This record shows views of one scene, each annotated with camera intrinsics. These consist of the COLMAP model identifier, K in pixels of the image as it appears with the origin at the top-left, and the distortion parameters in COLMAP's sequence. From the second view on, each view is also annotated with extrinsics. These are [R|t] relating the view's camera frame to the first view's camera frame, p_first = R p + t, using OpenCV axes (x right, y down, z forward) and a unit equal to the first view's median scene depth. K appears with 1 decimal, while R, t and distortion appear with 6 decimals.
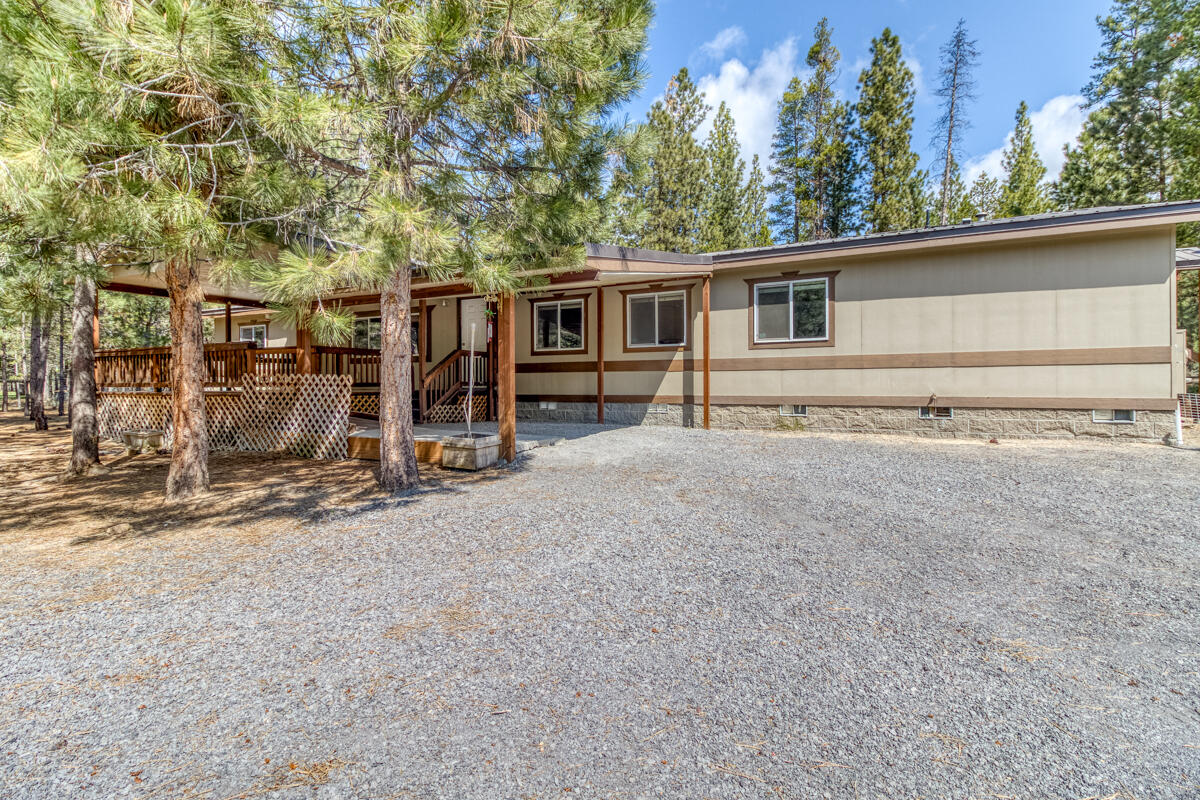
lens RADIAL K [[583.4, 0, 577.4], [0, 583.4, 381.5], [0, 0, 1]] dist [-0.001709, -0.000376]
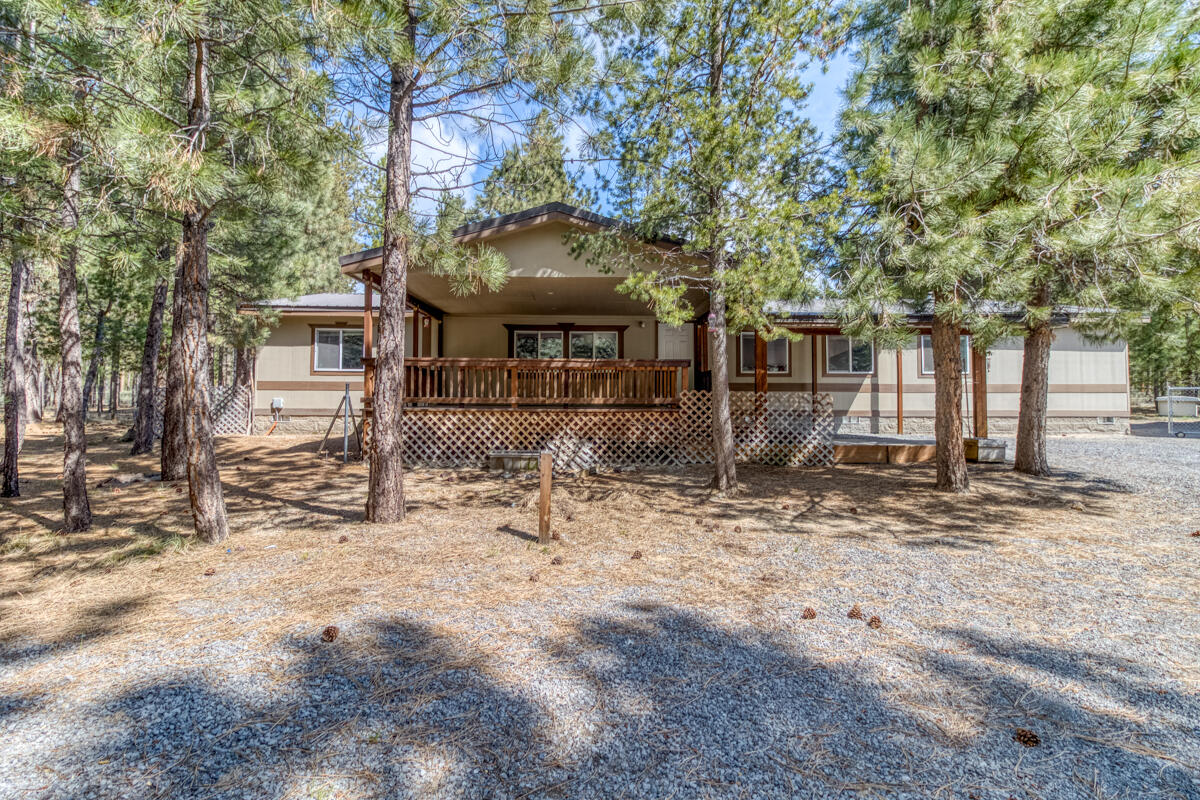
lens RADIAL K [[583.4, 0, 577.4], [0, 583.4, 381.5], [0, 0, 1]] dist [-0.001709, -0.000376]
pose [[0.871768, 0.022064, 0.489423, -1.052108], [-0.008796, 0.999529, -0.029394, 0.002685], [-0.489841, 0.021320, 0.871551, 0.153970]]
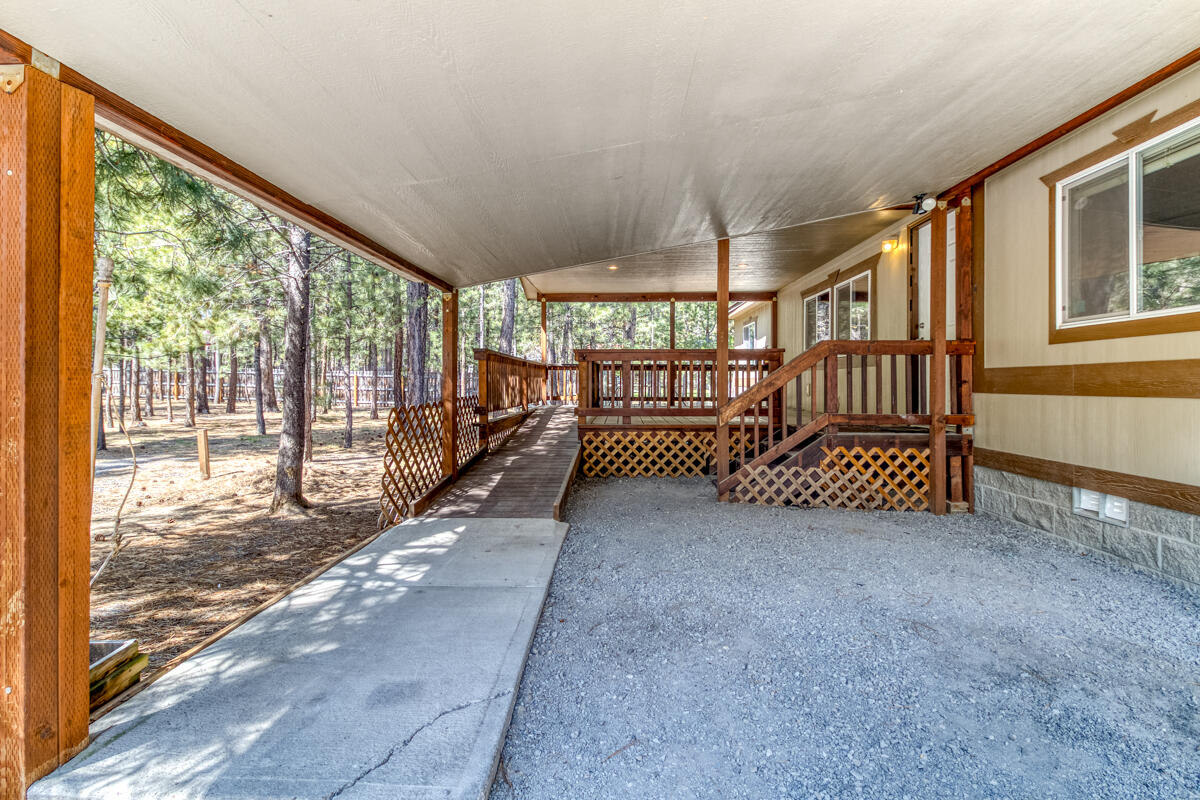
lens RADIAL K [[583.4, 0, 577.4], [0, 583.4, 381.5], [0, 0, 1]] dist [-0.001709, -0.000376]
pose [[0.459219, -0.000344, -0.888323, 0.107384], [0.001385, 0.999999, 0.000329, -0.026799], [0.888322, -0.001381, 0.459219, 0.692619]]
